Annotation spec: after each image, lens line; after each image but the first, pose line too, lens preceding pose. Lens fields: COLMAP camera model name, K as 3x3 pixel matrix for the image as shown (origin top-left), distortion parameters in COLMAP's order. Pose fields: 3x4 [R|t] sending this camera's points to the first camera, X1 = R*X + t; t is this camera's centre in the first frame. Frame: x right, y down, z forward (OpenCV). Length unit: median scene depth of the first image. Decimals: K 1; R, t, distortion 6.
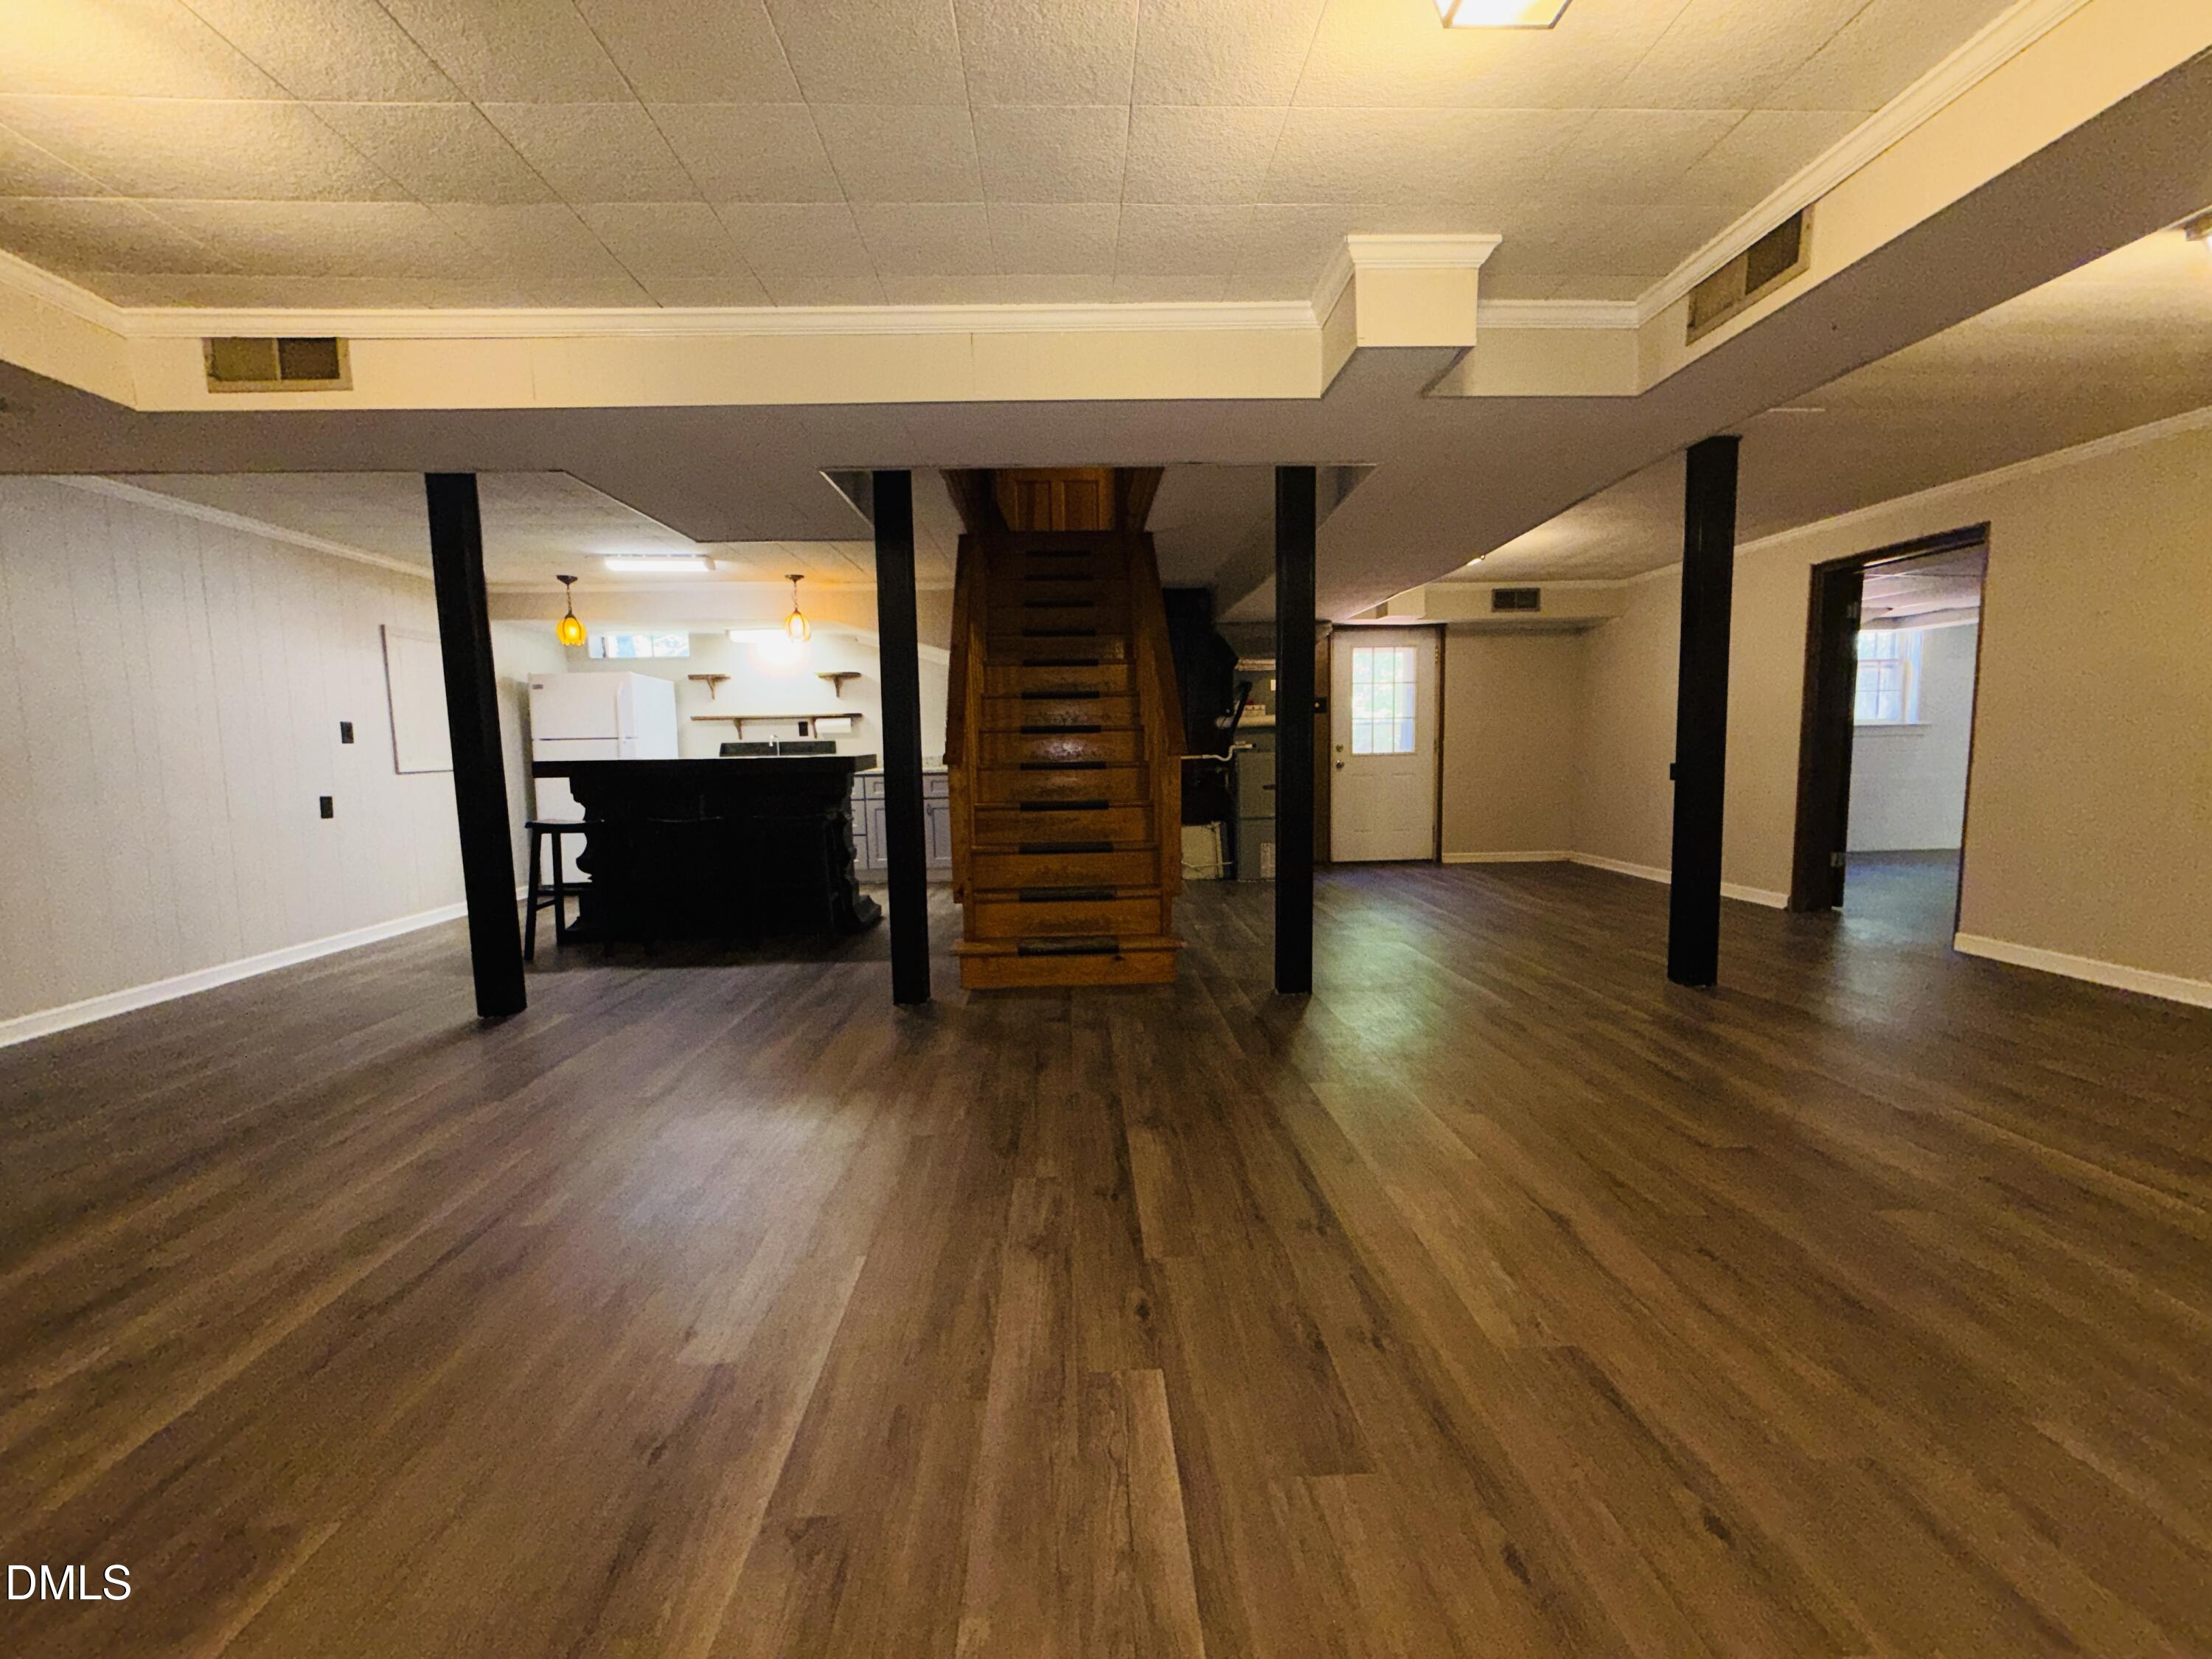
lens RADIAL K [[883.2, 0, 1098.7], [0, 883.2, 829.3], [0, 0, 1]] dist [0.001468, 0.000304]
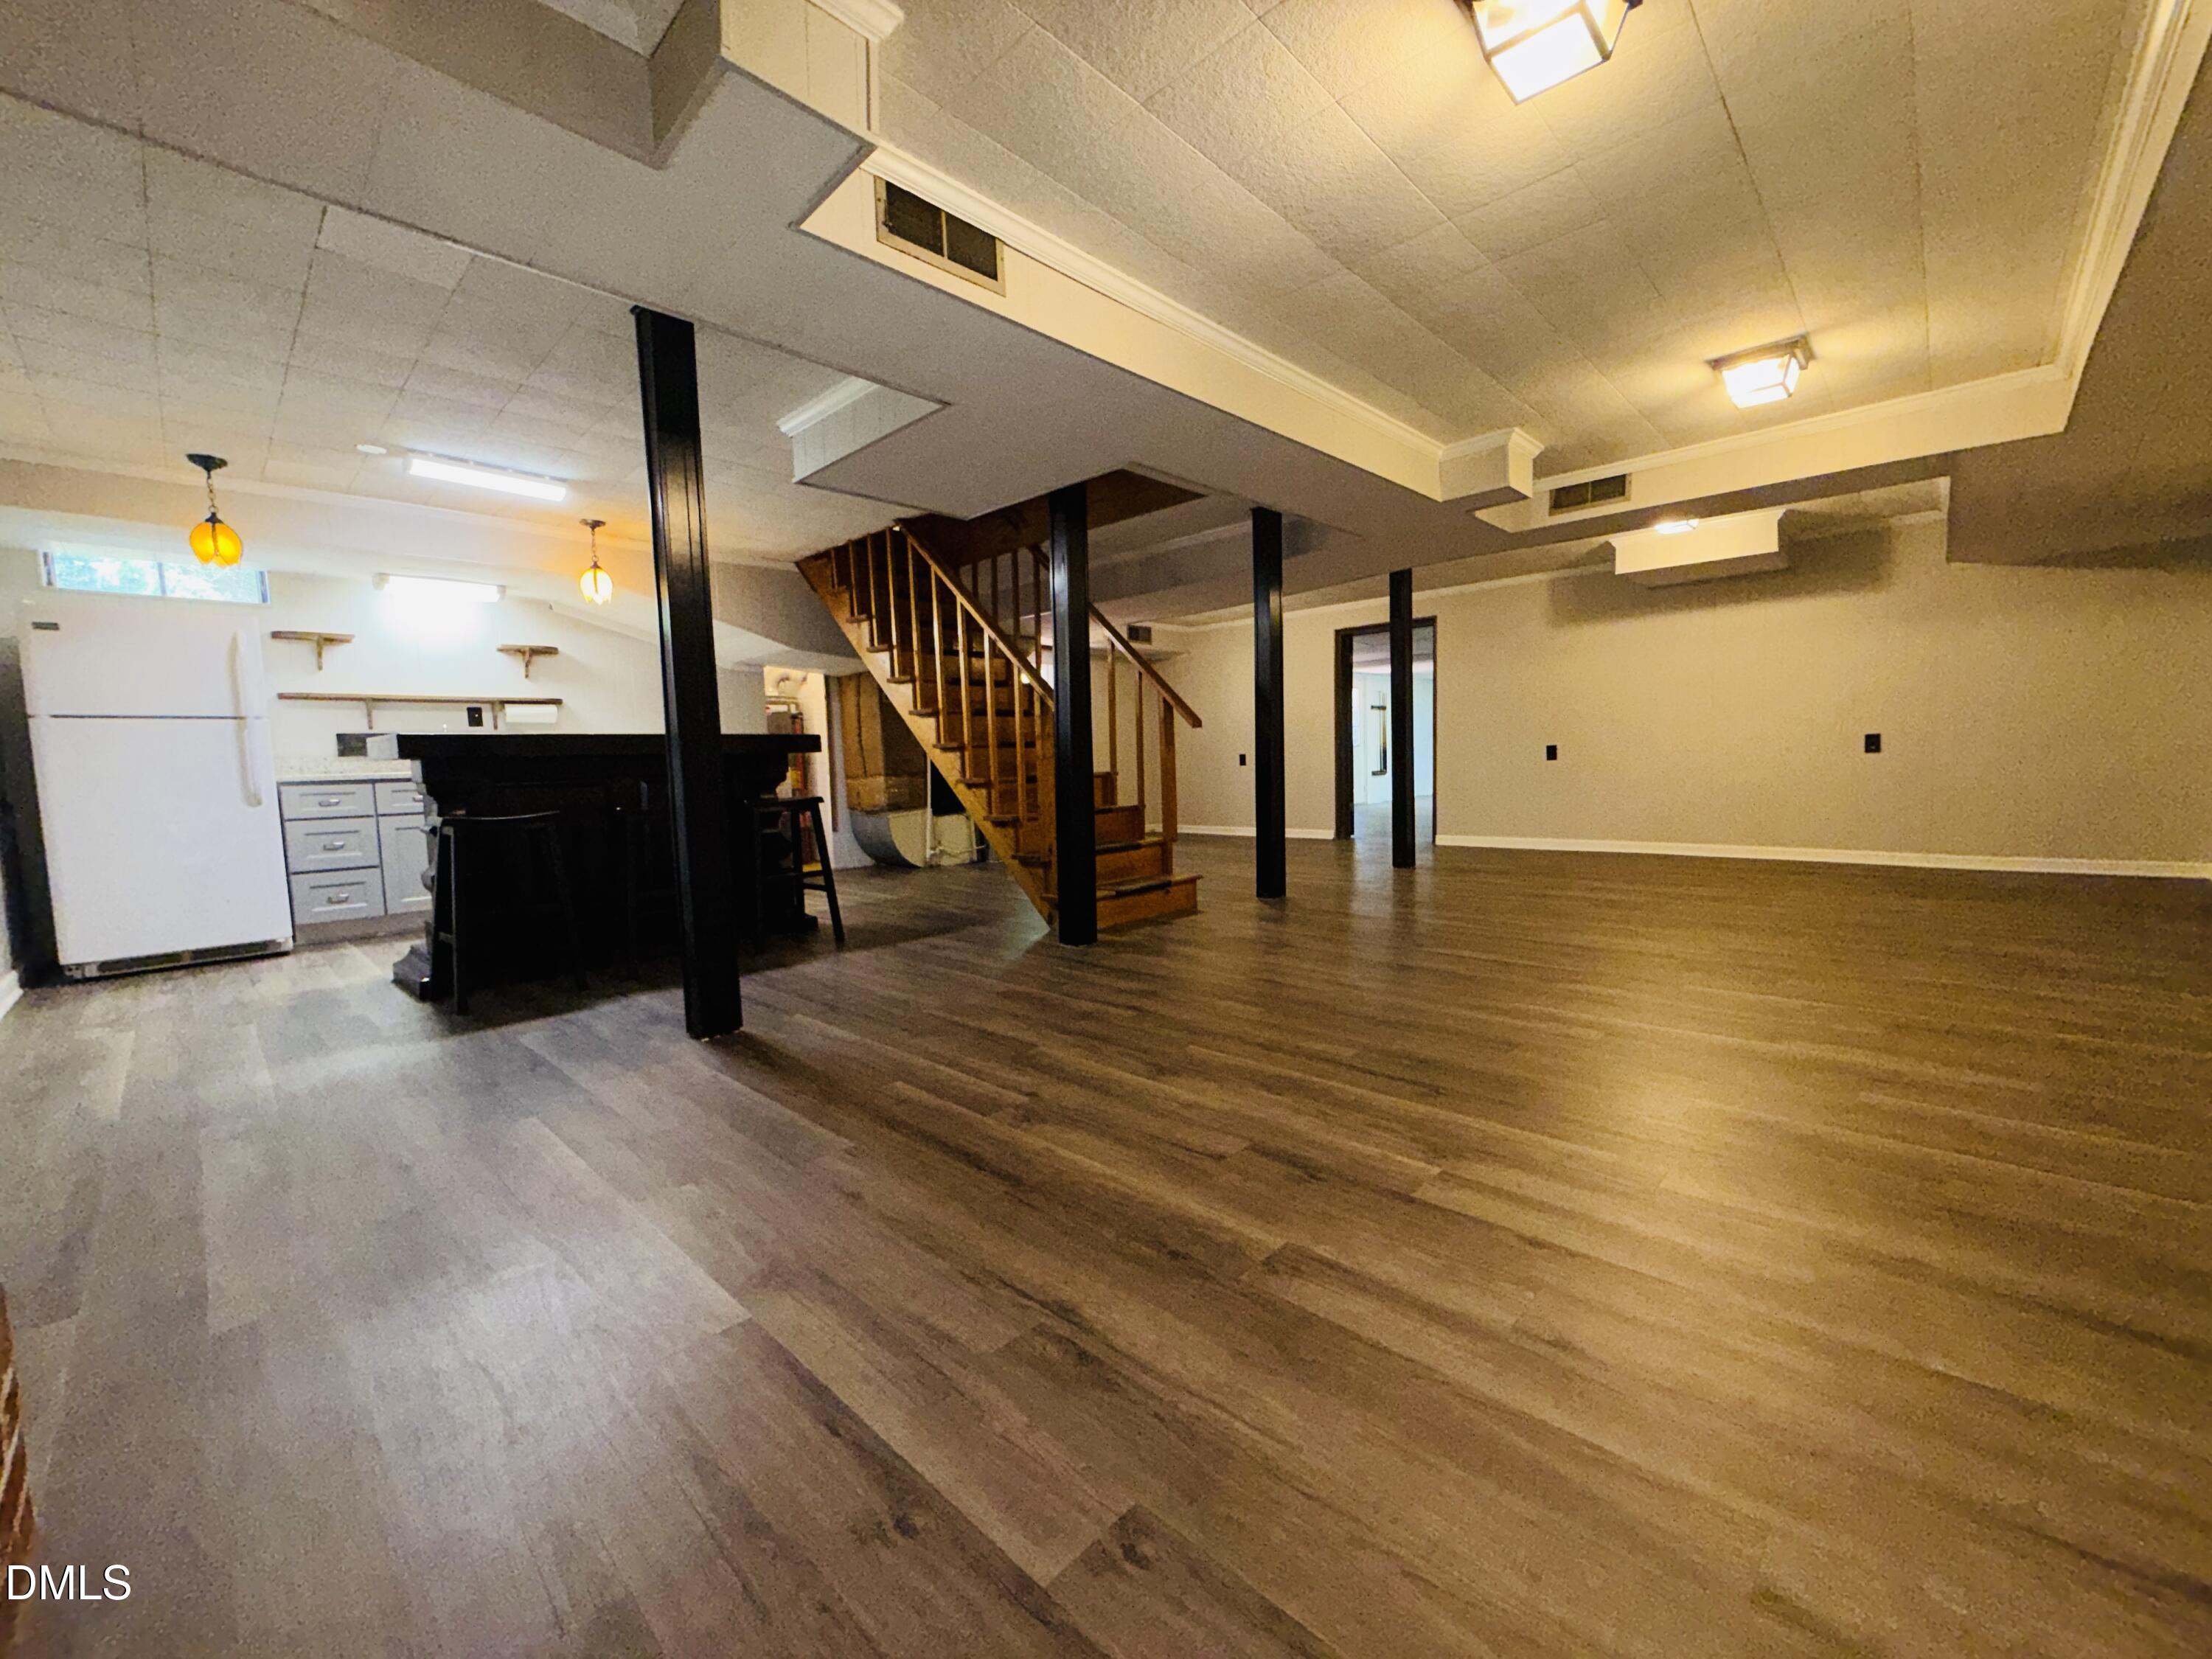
lens RADIAL K [[883.2, 0, 1098.7], [0, 883.2, 829.3], [0, 0, 1]] dist [0.001468, 0.000304]
pose [[0.719220, -0.059790, 0.692205, -0.566717], [0.083964, 0.996468, -0.001170, 0.033323], [-0.689690, 0.058962, 0.721700, 0.106500]]
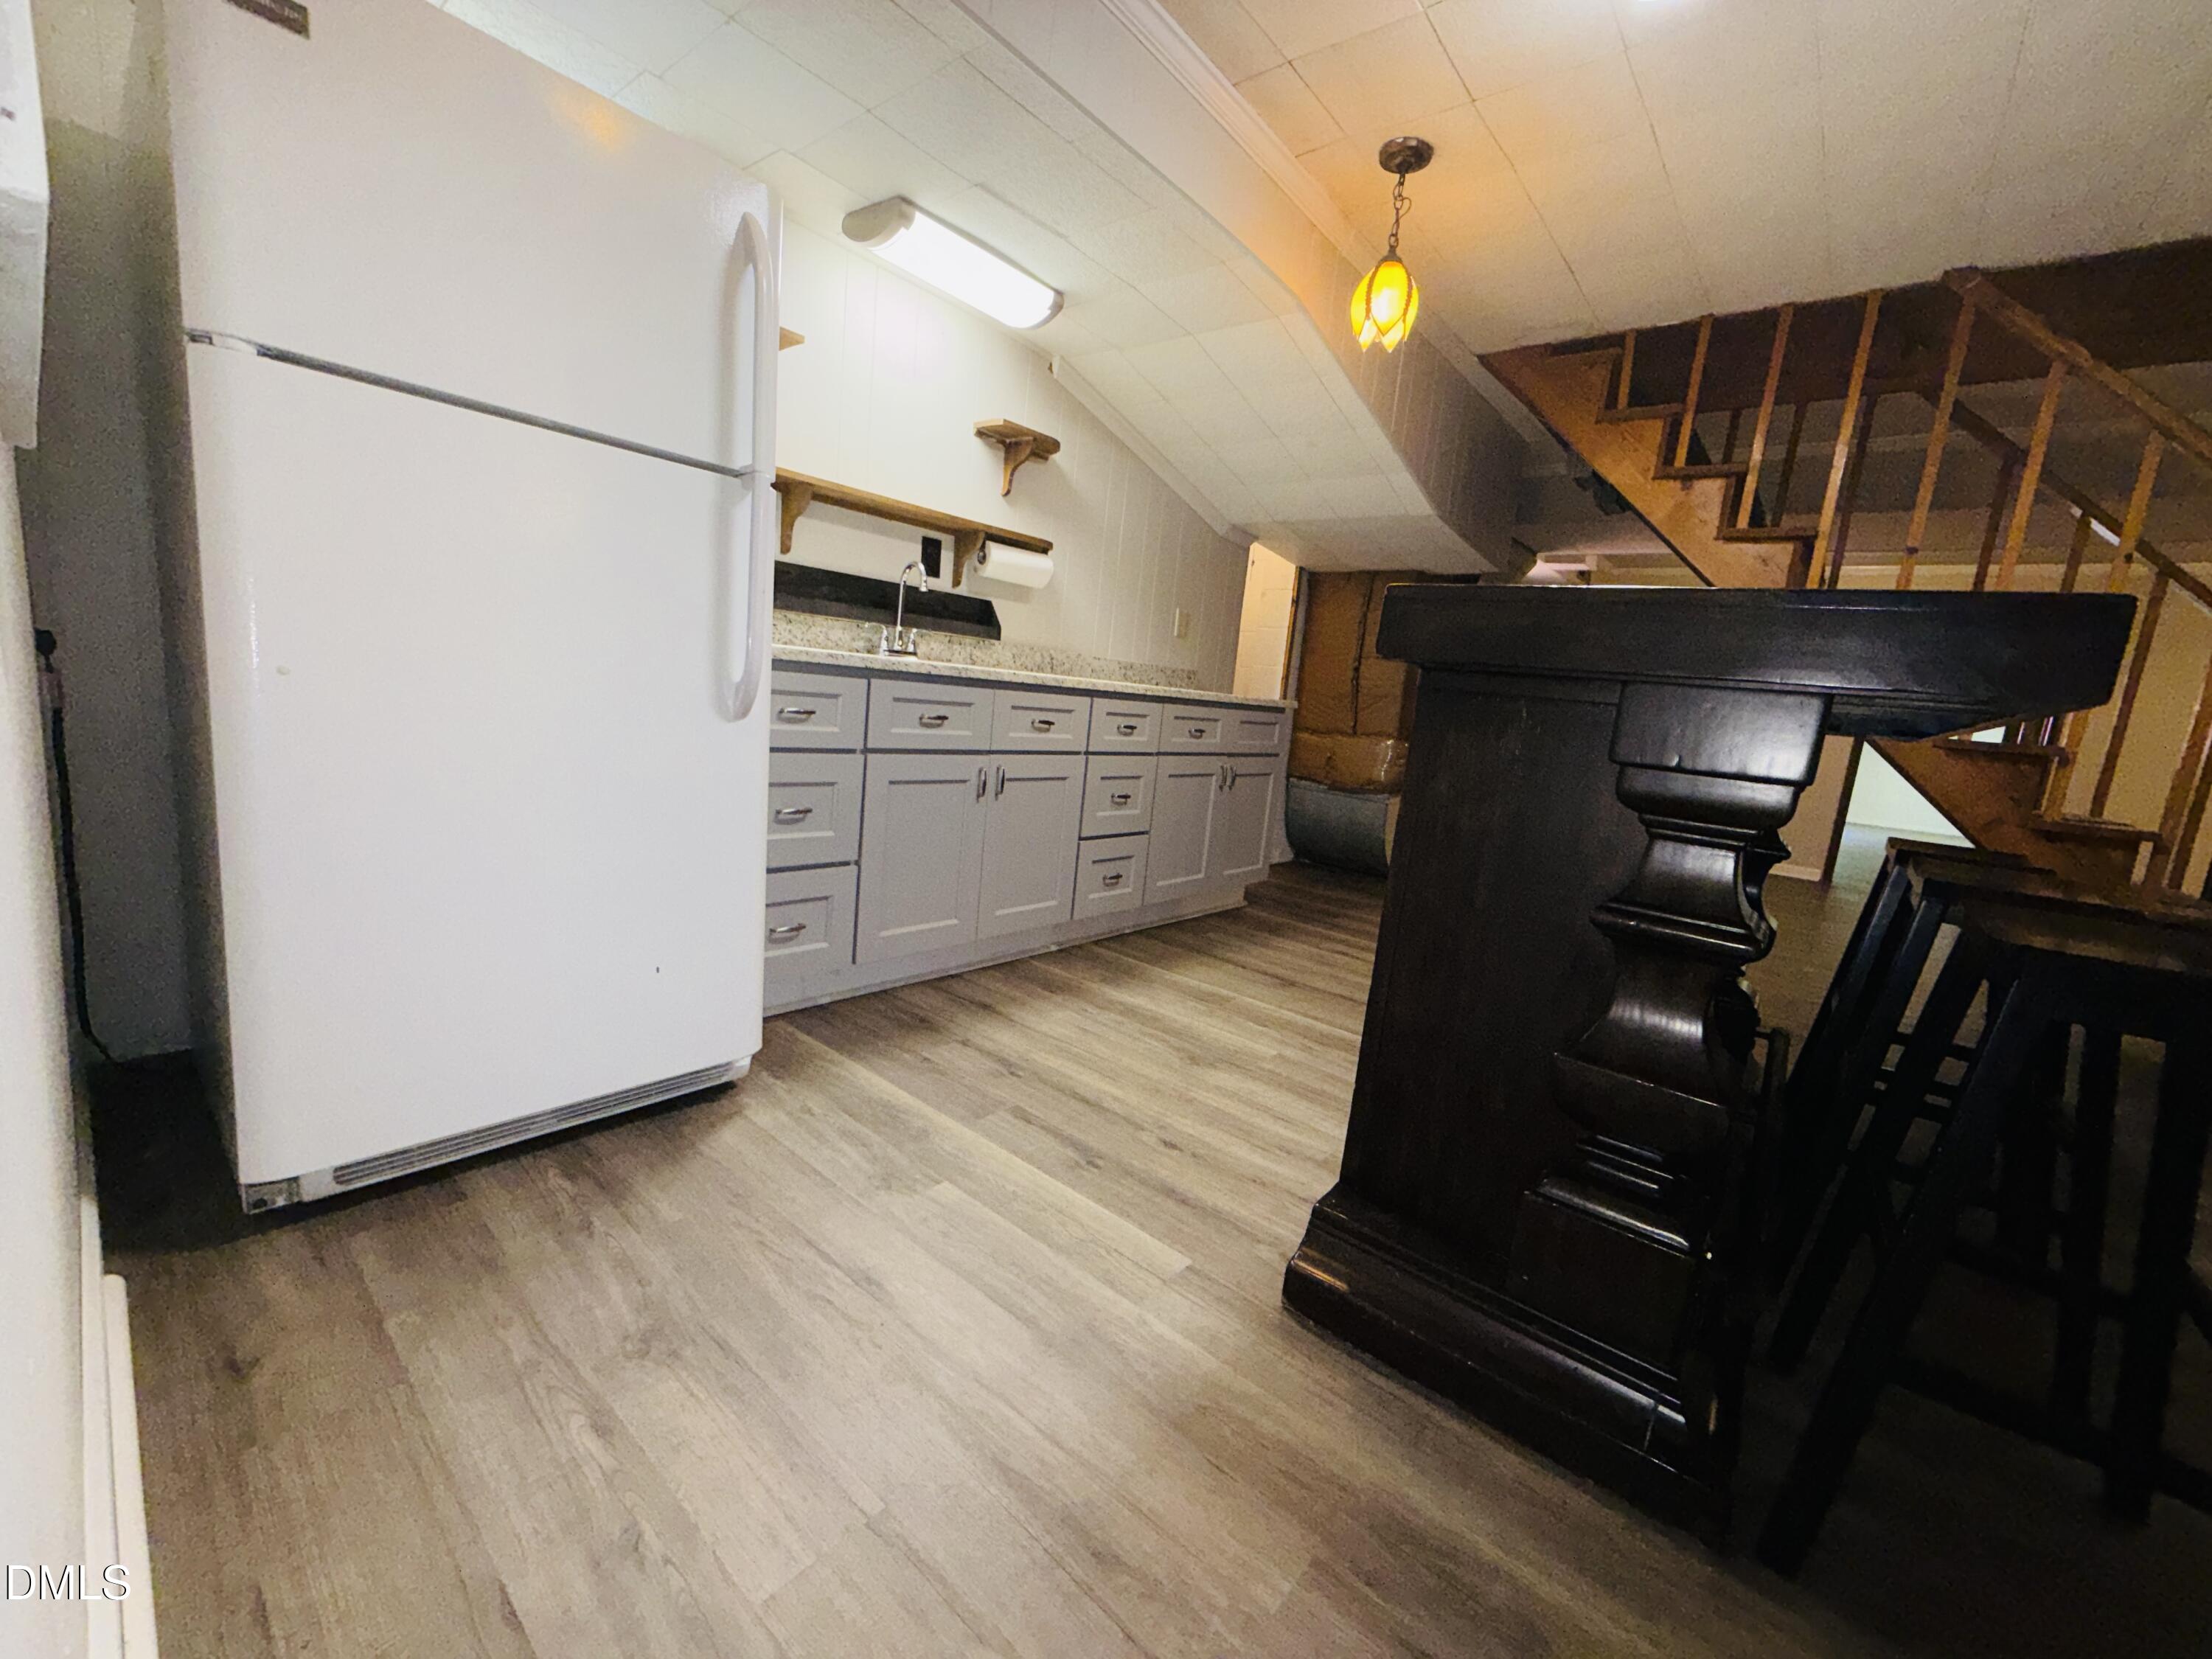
lens RADIAL K [[883.2, 0, 1098.7], [0, 883.2, 829.3], [0, 0, 1]] dist [0.001468, 0.000304]
pose [[0.672942, -0.031897, 0.739007, -0.679884], [-0.039419, 0.996104, 0.078889, -0.032920], [-0.738644, -0.082219, 0.669063, 0.797423]]
